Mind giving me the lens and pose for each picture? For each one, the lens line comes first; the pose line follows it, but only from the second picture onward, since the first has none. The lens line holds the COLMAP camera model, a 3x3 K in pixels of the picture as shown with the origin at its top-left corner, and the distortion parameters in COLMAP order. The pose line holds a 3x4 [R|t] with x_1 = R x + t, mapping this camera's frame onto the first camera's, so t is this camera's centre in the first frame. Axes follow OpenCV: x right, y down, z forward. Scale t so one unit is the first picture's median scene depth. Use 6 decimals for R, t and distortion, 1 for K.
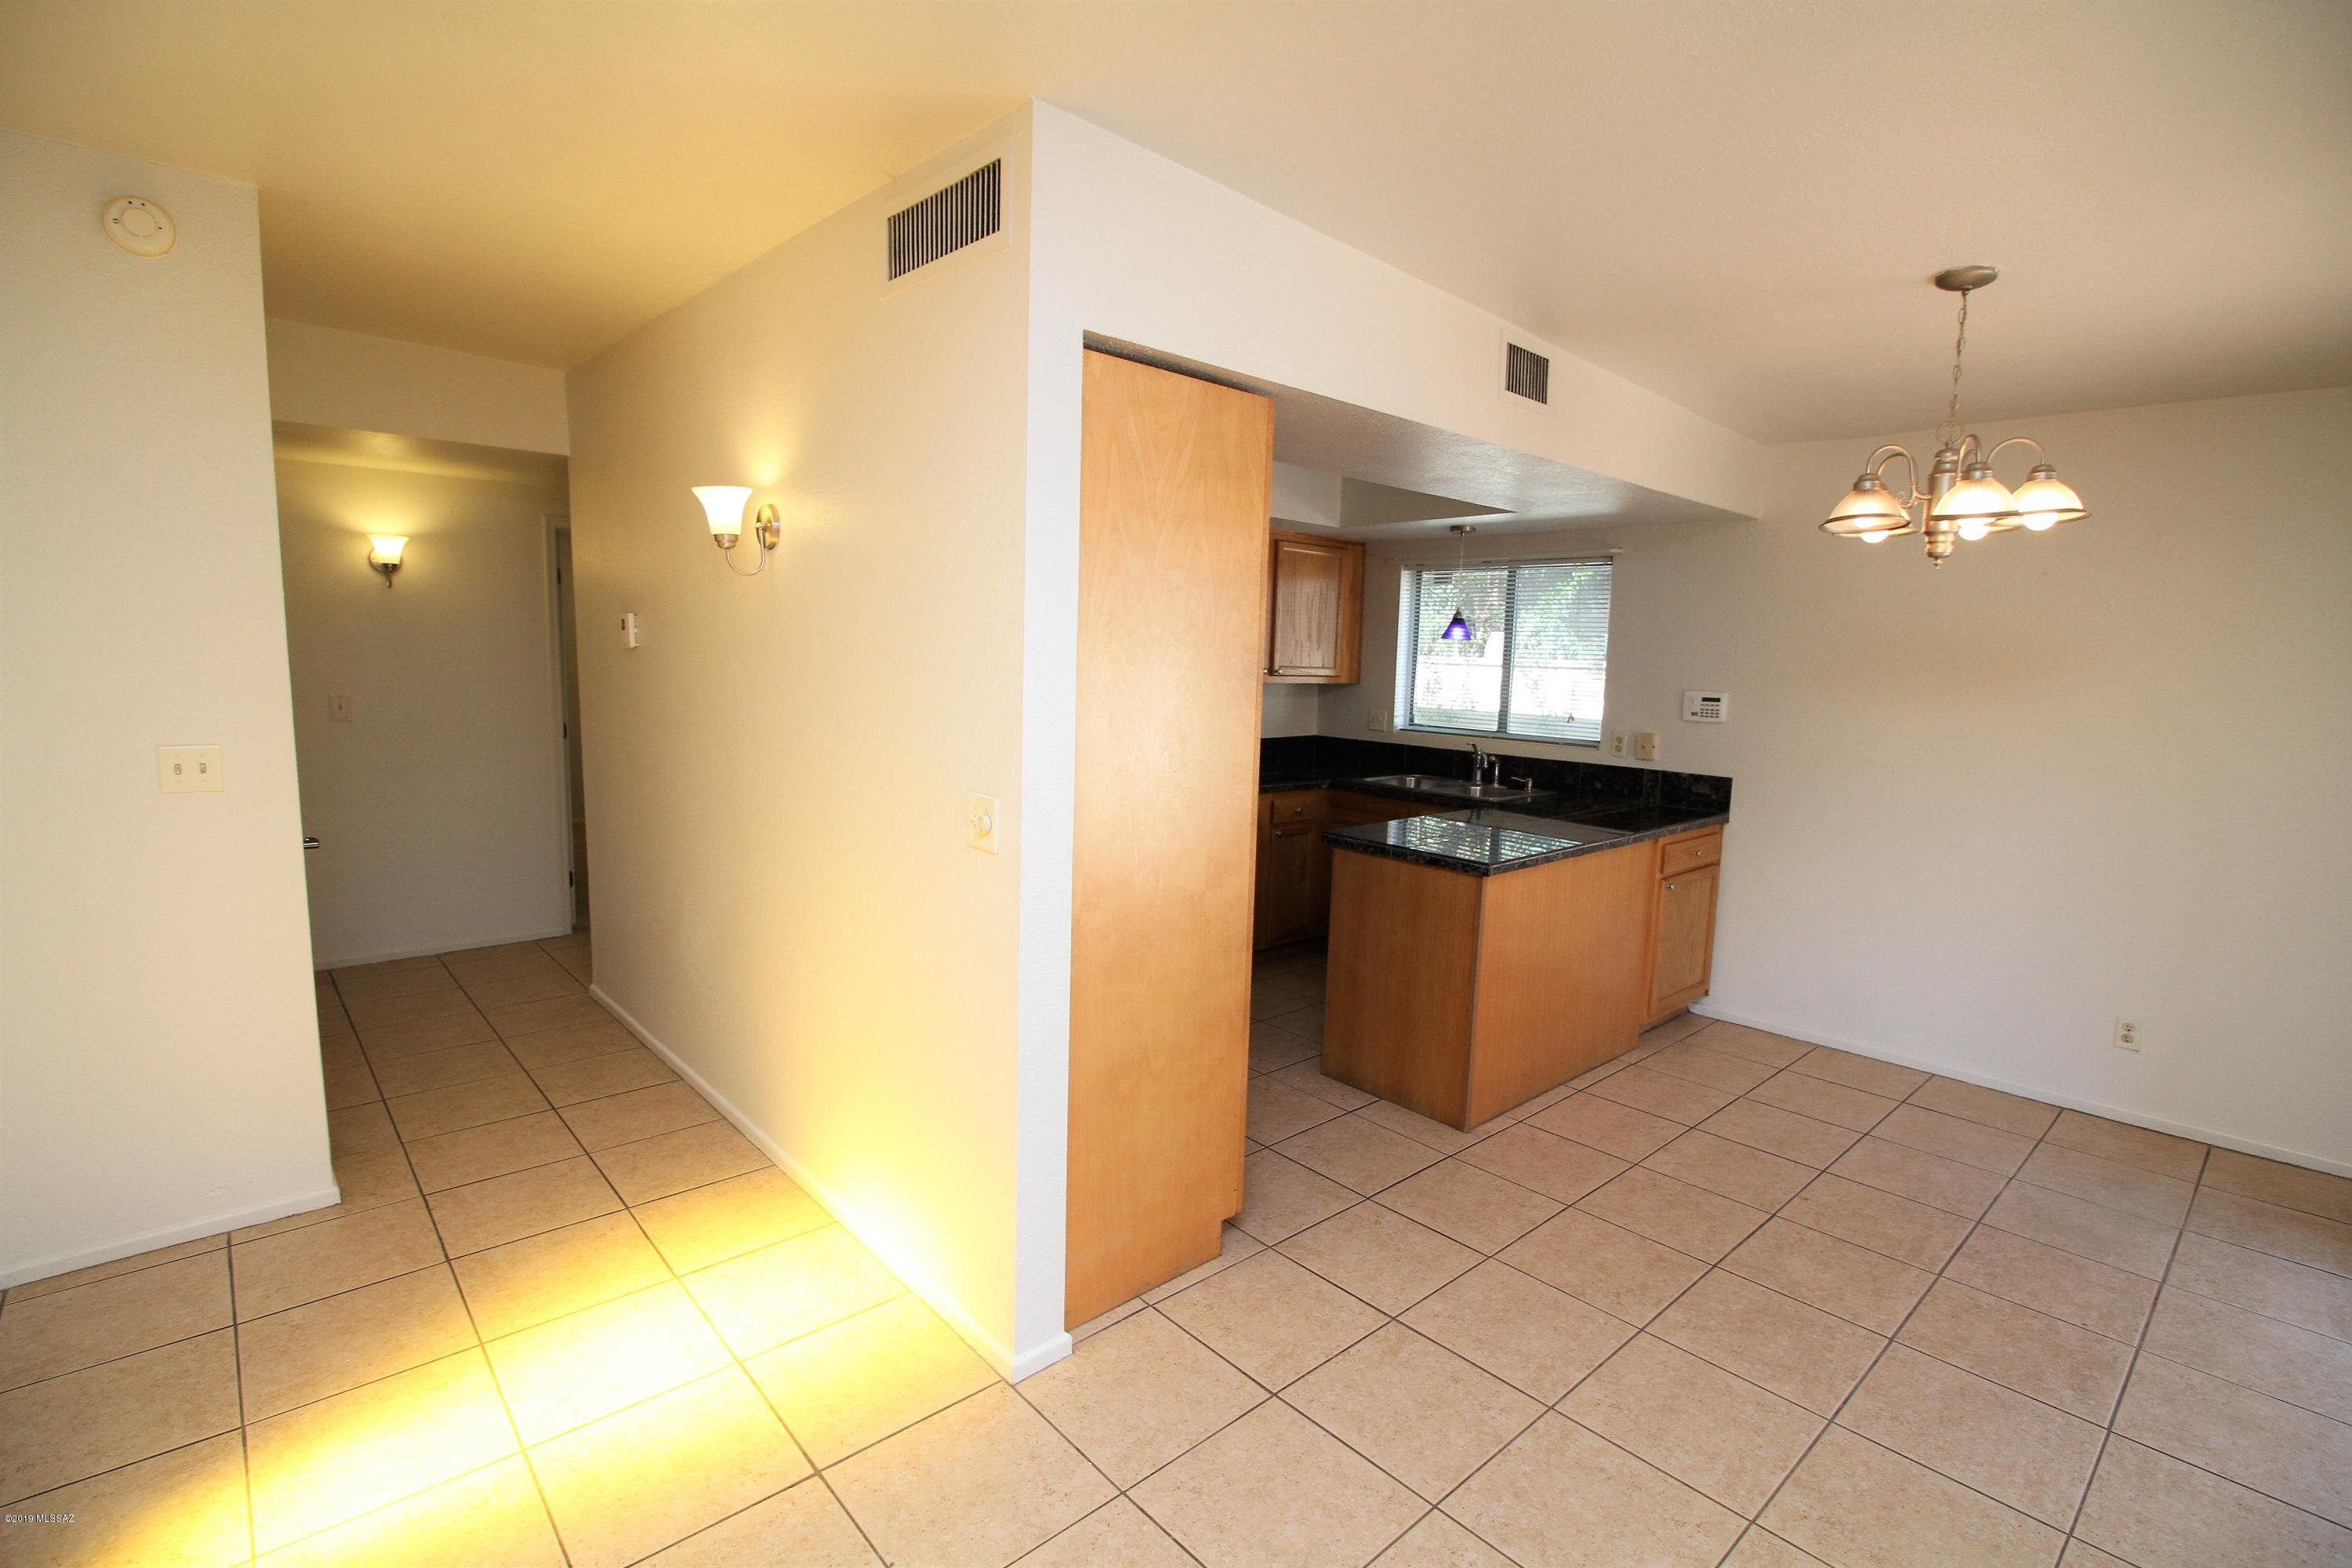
lens RADIAL K [[1083.5, 0, 1193.5], [0, 1083.5, 787.8], [0, 0, 1]] dist [-0.005415, -0.010517]
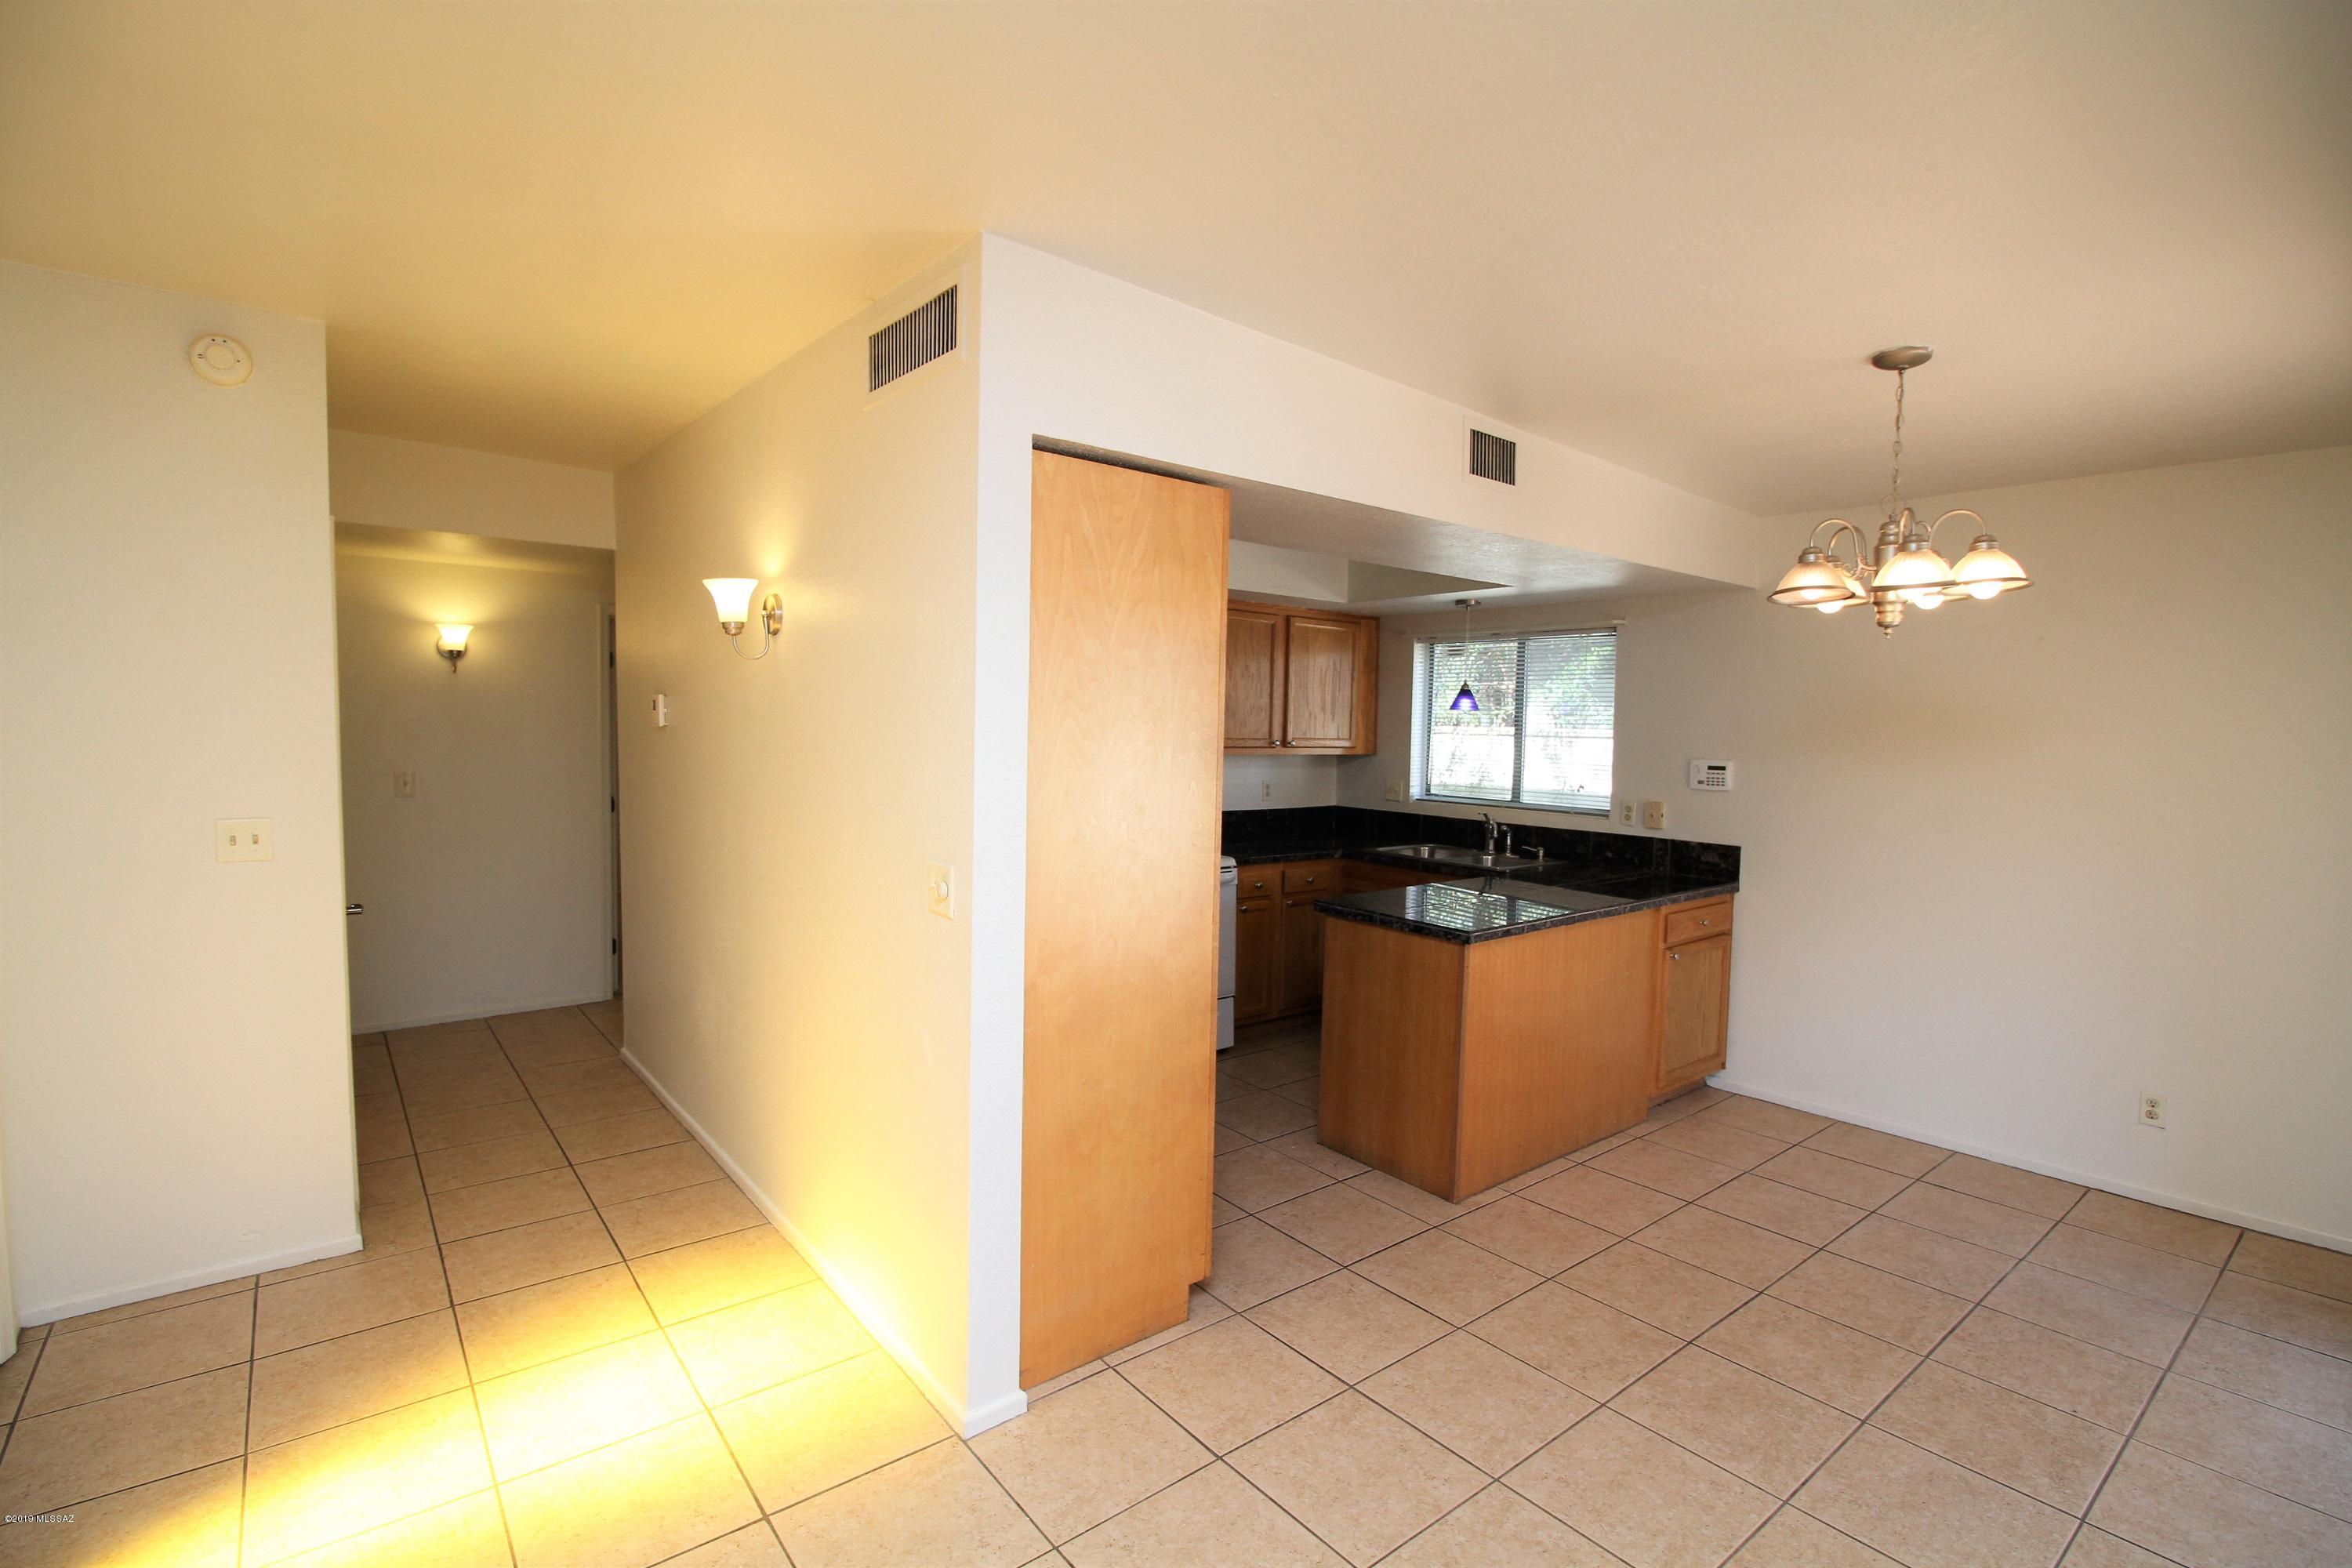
lens RADIAL K [[1083.5, 0, 1193.0], [0, 1083.5, 787.7], [0, 0, 1]] dist [-0.005415, -0.010517]
pose [[0.998218, -0.005963, -0.059368, 0.088075], [0.002026, 0.997808, -0.066147, 0.002793], [0.059633, 0.065909, 0.996042, -0.036605]]
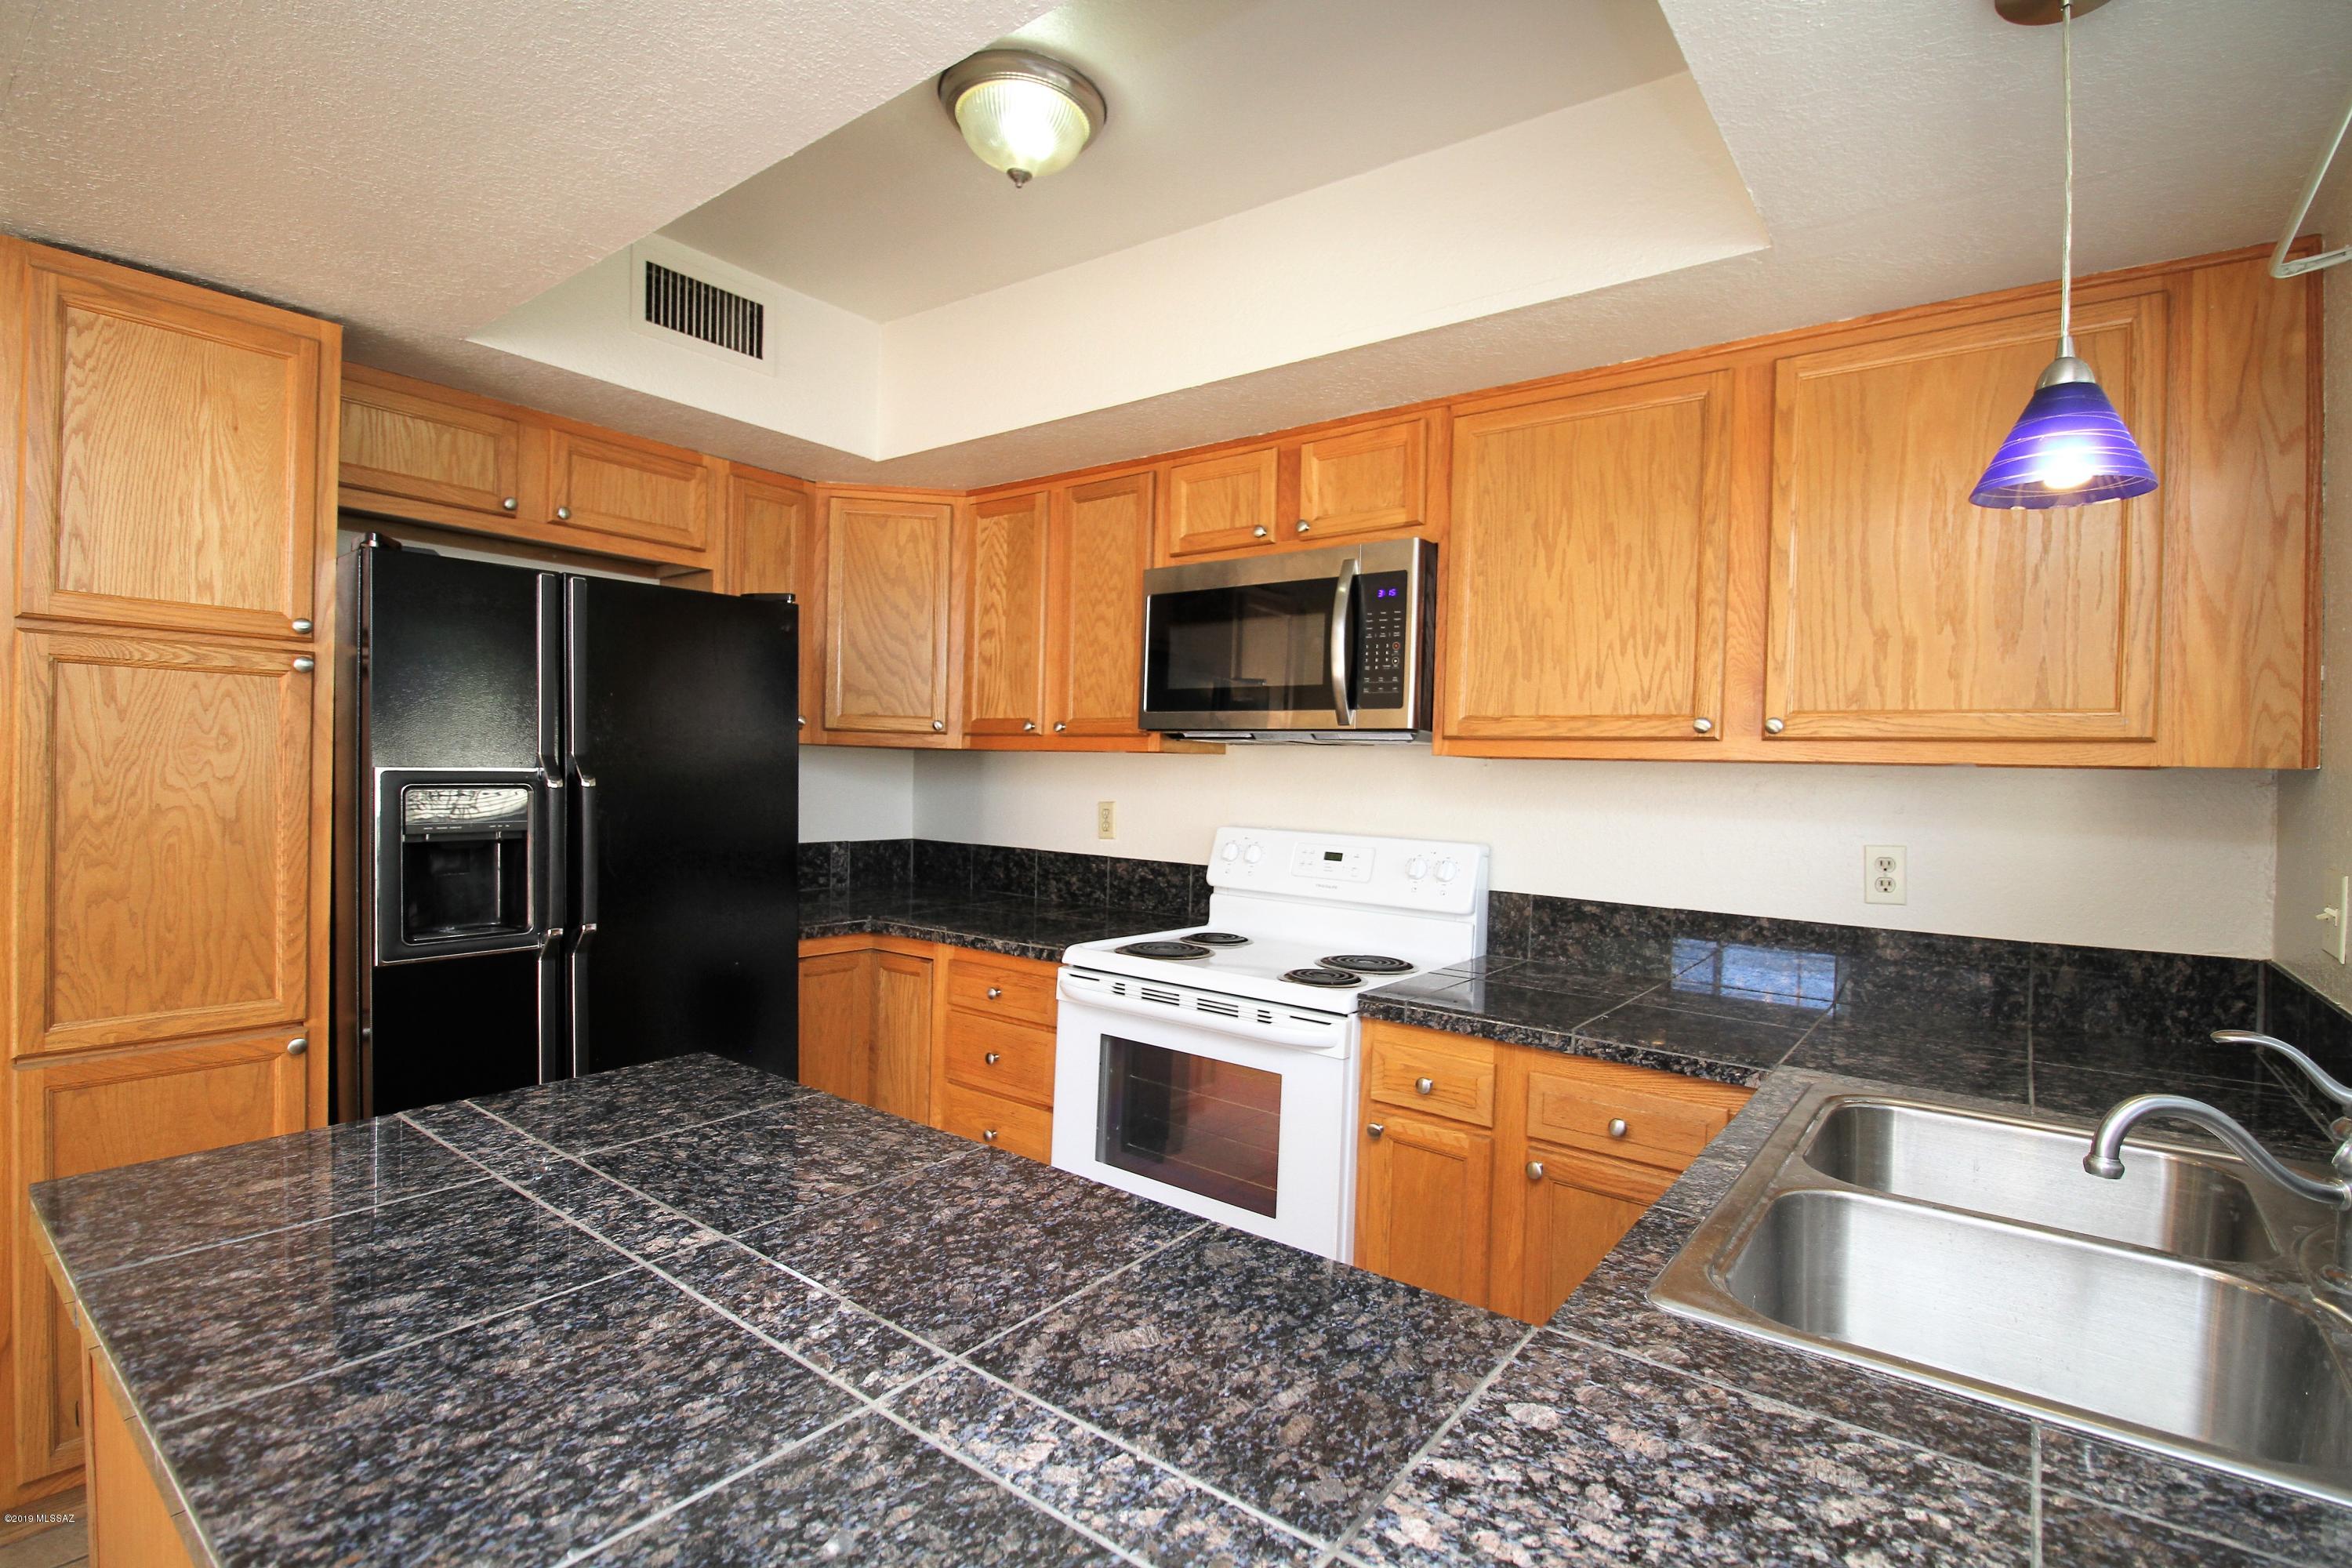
lens RADIAL K [[1083.5, 0, 1206.3], [0, 1083.5, 783.4], [0, 0, 1]] dist [-0.005415, -0.010517]
pose [[0.180816, -0.016131, -0.983385, 0.733702], [-0.144510, 0.988578, -0.042788, -0.092647], [0.972842, 0.149846, 0.176419, 1.461658]]
